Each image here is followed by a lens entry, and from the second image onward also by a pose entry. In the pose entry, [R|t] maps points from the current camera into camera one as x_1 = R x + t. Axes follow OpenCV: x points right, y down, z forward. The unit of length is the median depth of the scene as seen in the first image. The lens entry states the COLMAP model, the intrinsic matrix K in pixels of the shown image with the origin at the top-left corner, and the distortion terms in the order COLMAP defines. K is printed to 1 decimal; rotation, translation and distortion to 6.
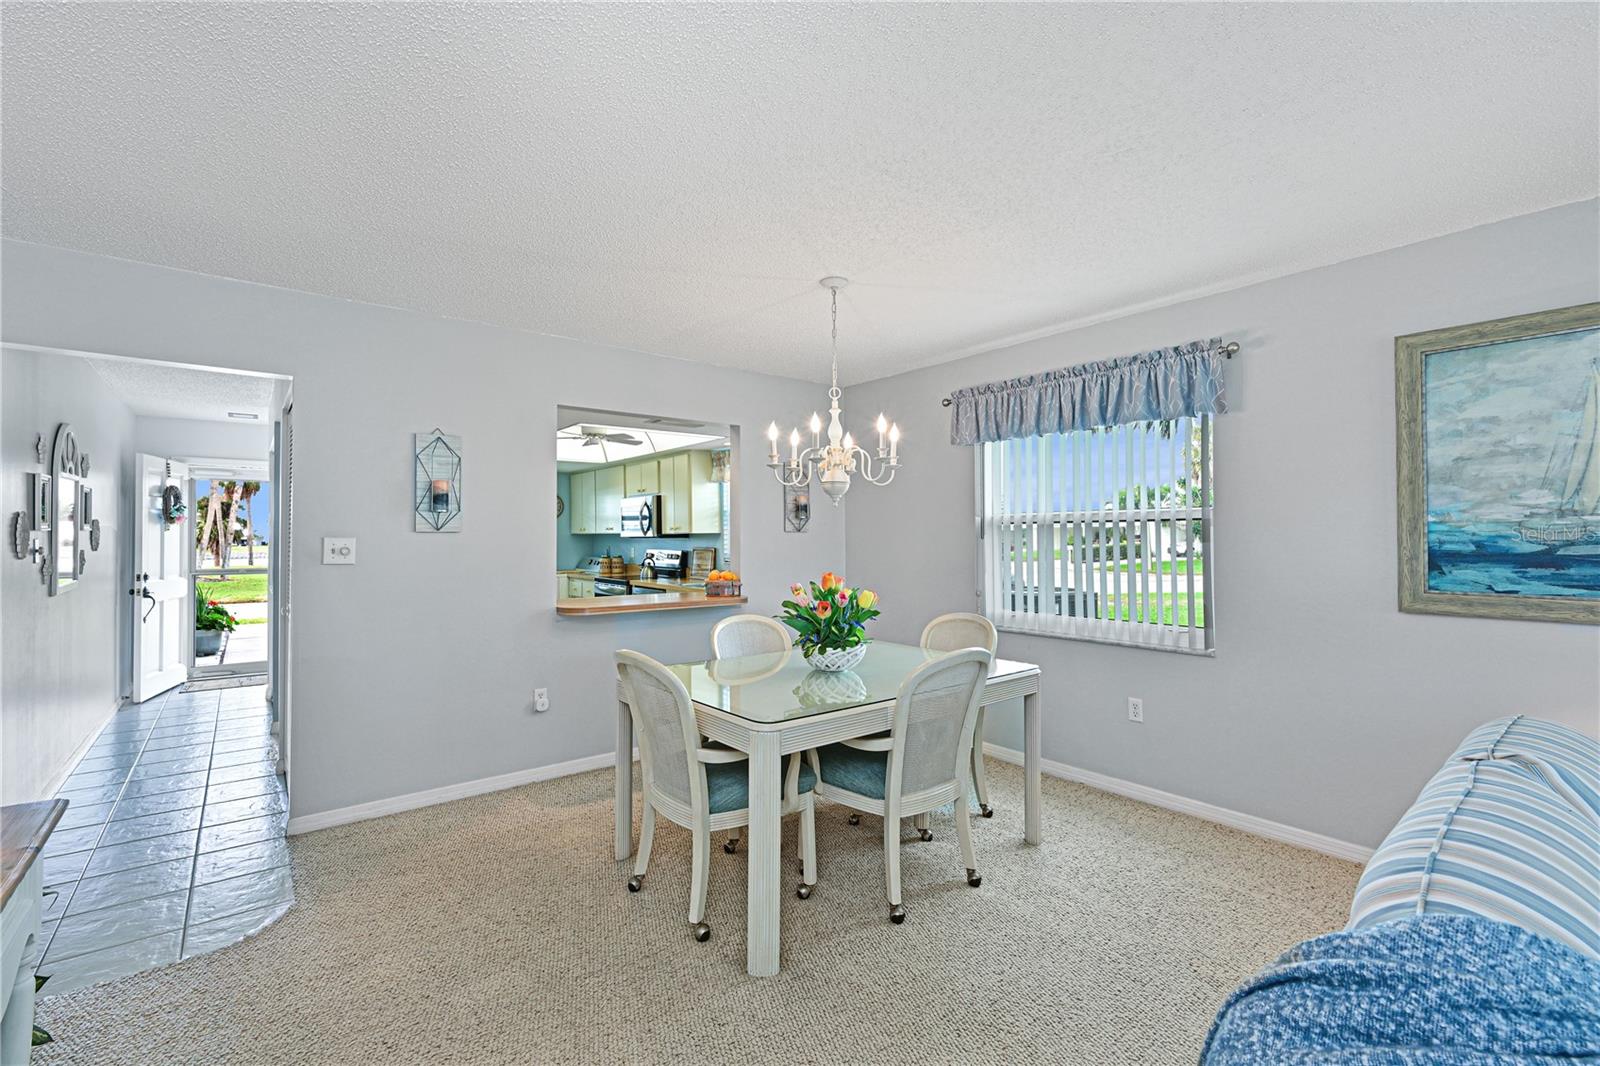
lens RADIAL K [[694.3, 0, 781.7], [0, 694.3, 525.9], [0, 0, 1]] dist [-0.002740, -0.000575]
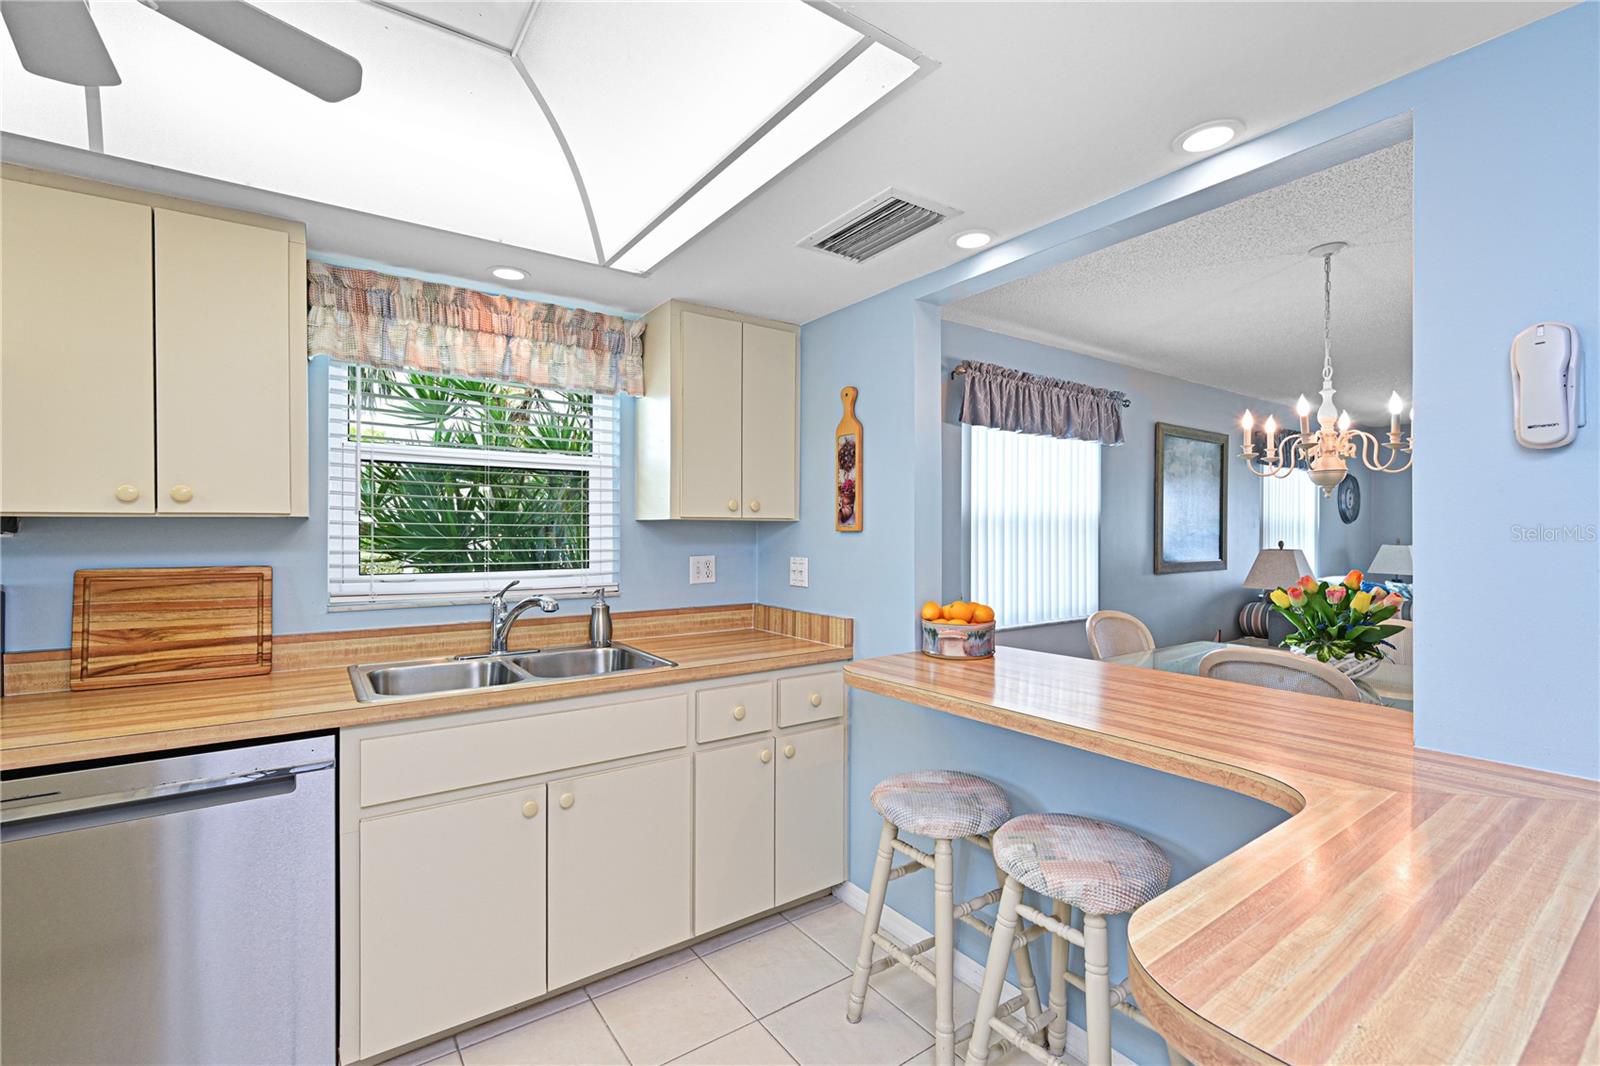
lens RADIAL K [[689.8, 0, 794.7], [0, 689.8, 532.4], [0, 0, 1]] dist [-0.000582, 0.000164]
pose [[0.046135, 0.003671, 0.998928, -0.617188], [-0.016879, 0.999853, -0.002895, 0.022767], [-0.998793, -0.016728, 0.046190, 1.197919]]
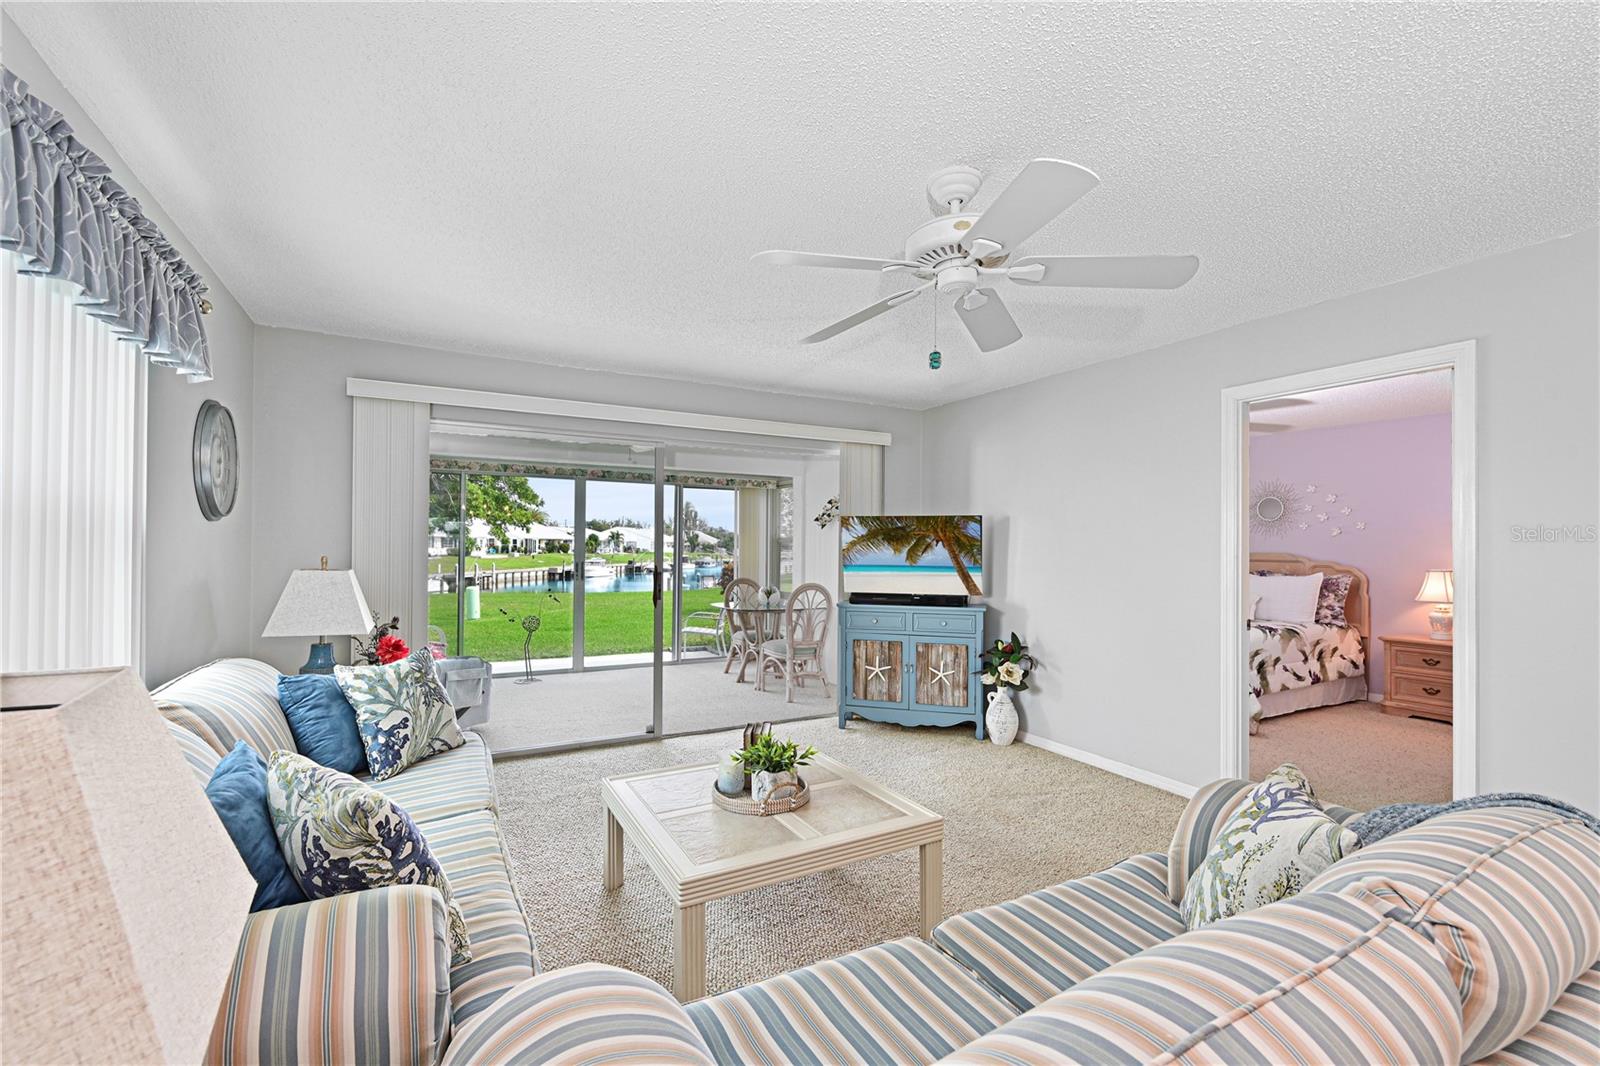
lens RADIAL K [[679.3, 0, 799.1], [0, 679.3, 540.1], [0, 0, 1]] dist [-0.001151, 0.000015]
pose [[-0.987036, -0.003050, 0.160469, 0.435190], [-0.007413, 0.999619, -0.026599, 0.008238], [-0.160326, -0.027443, -0.986682, 0.508460]]
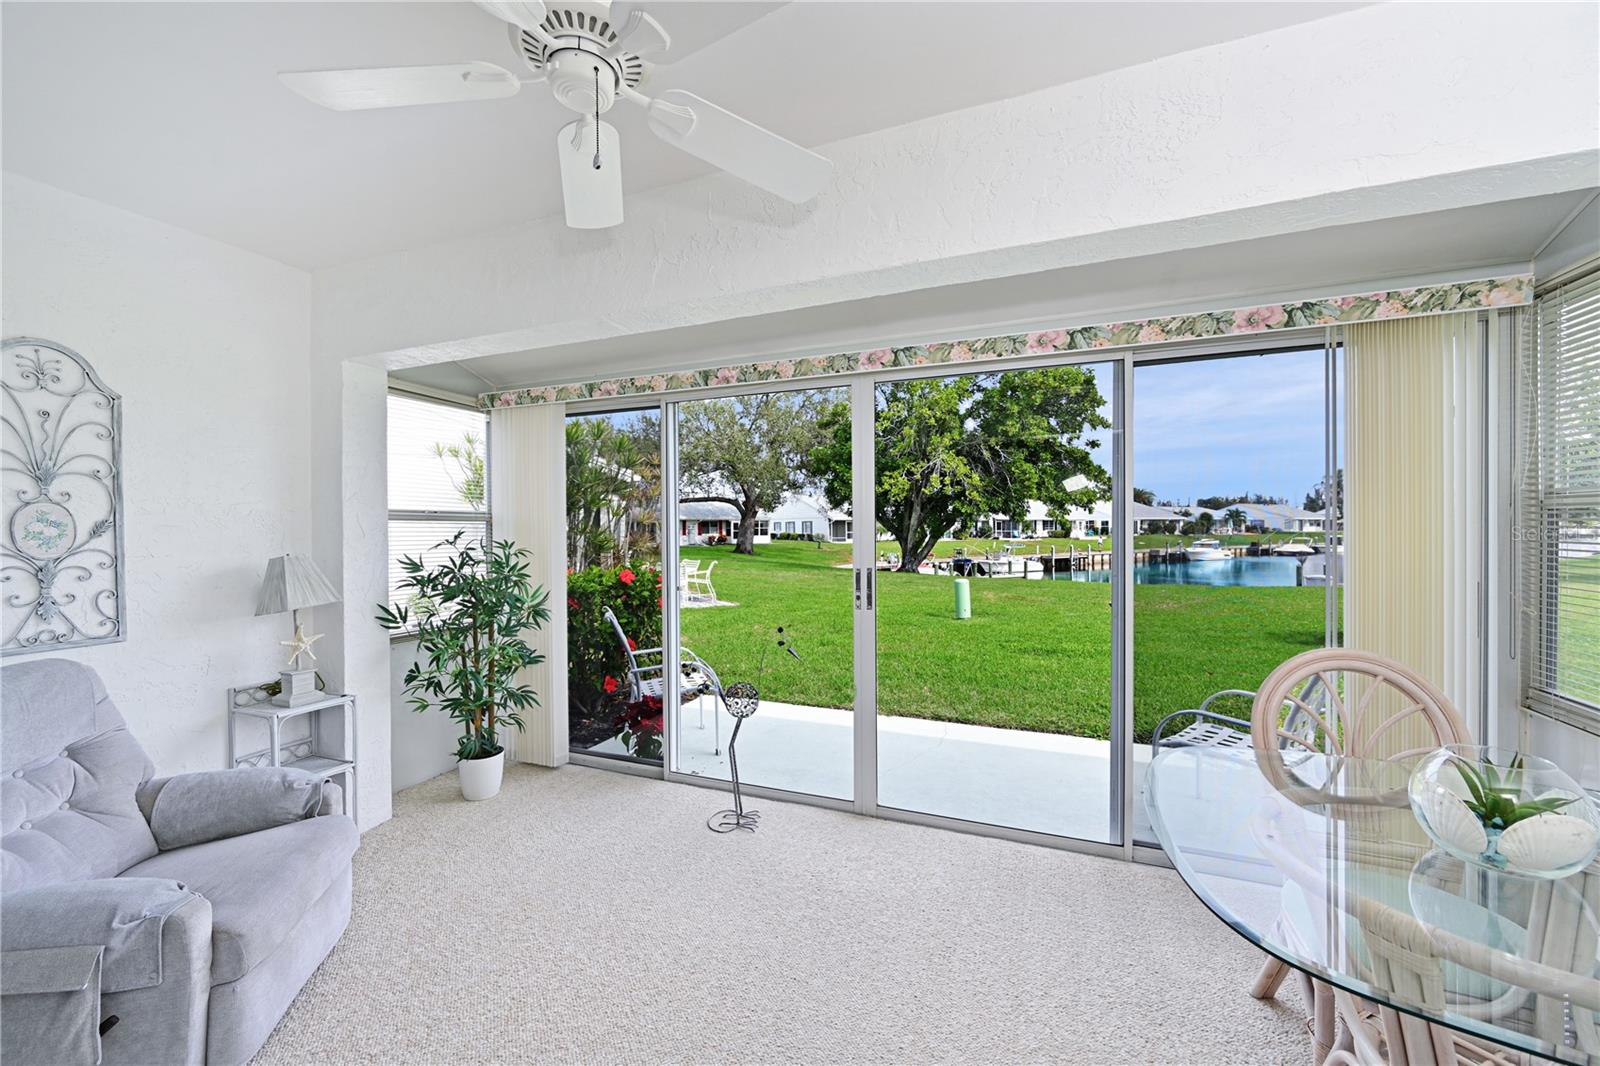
lens RADIAL K [[627.5, 0, 800.0], [0, 627.5, 533.0], [0, 0, 1]] dist [-0.003358, 0.000025]
pose [[-0.505822, 0.002340, 0.862635, 0.701237], [-0.002920, 0.999986, -0.004424, -0.017867], [-0.862633, -0.004757, -0.505808, -0.671616]]
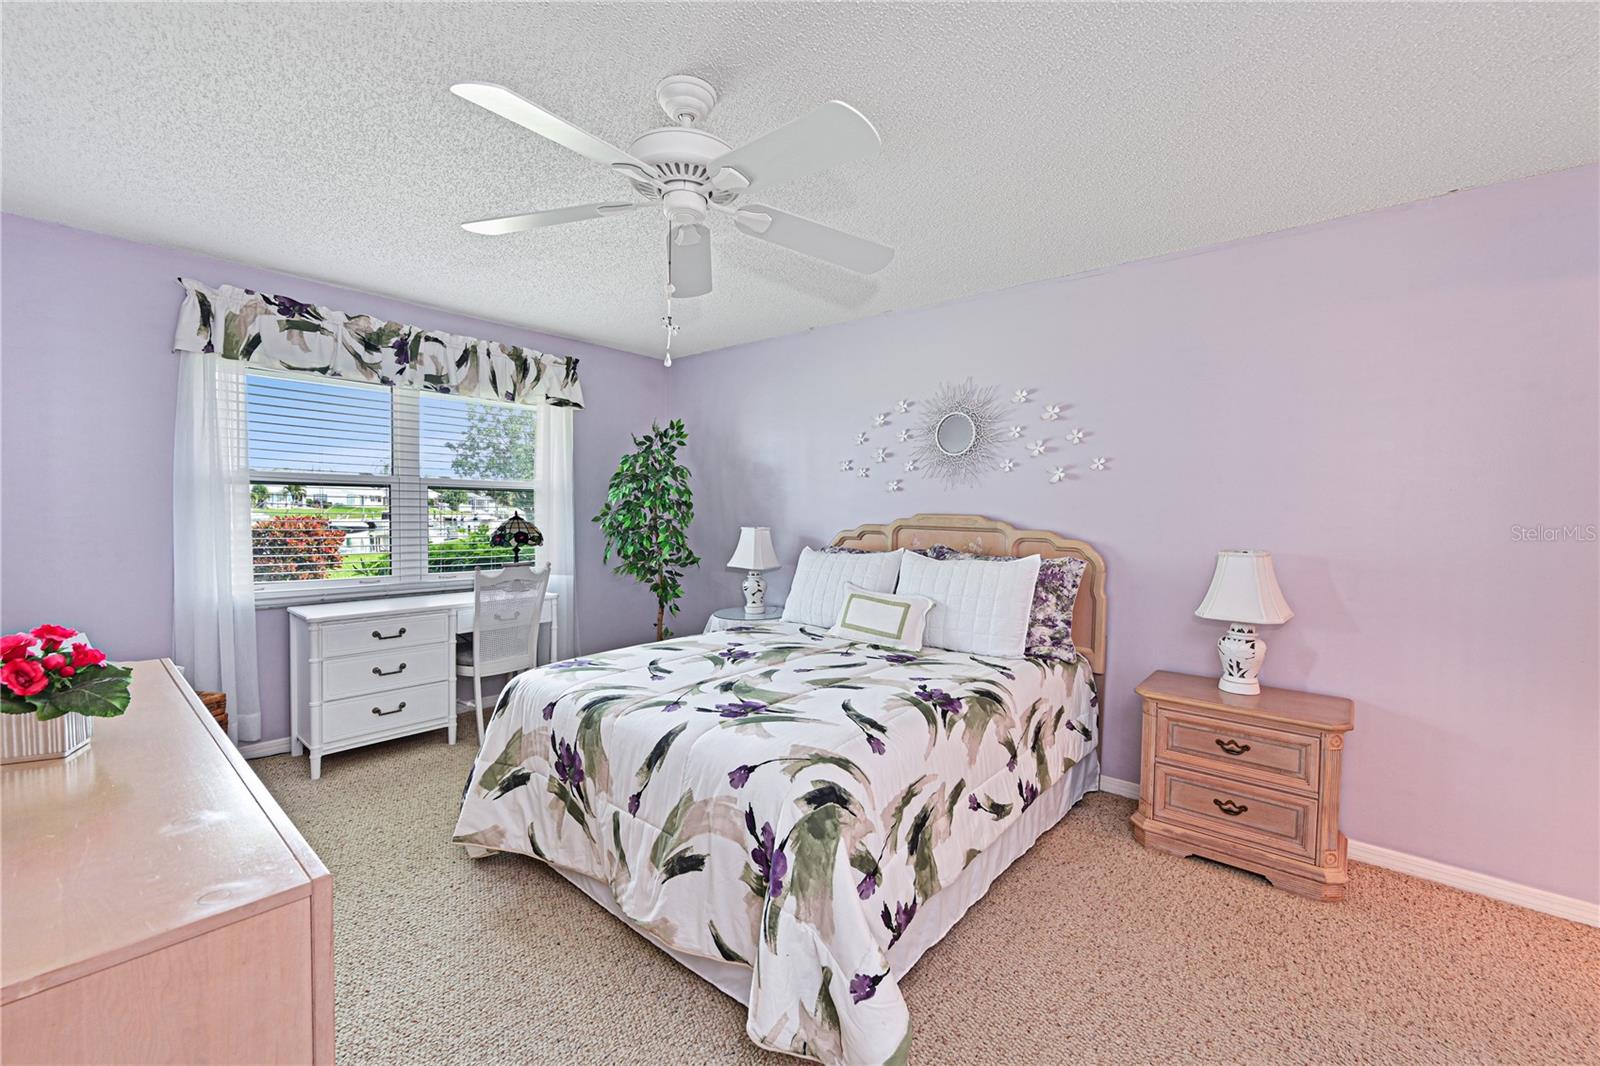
lens RADIAL K [[653.4, 0, 800.0], [0, 653.4, 533.0], [0, 0, 1]] dist [0.000982, 0.000033]
pose [[-0.978426, -0.005874, -0.206513, -0.011924], [-0.011073, 0.999650, 0.024027, -0.005205], [0.206299, 0.025795, -0.978149, -0.413791]]
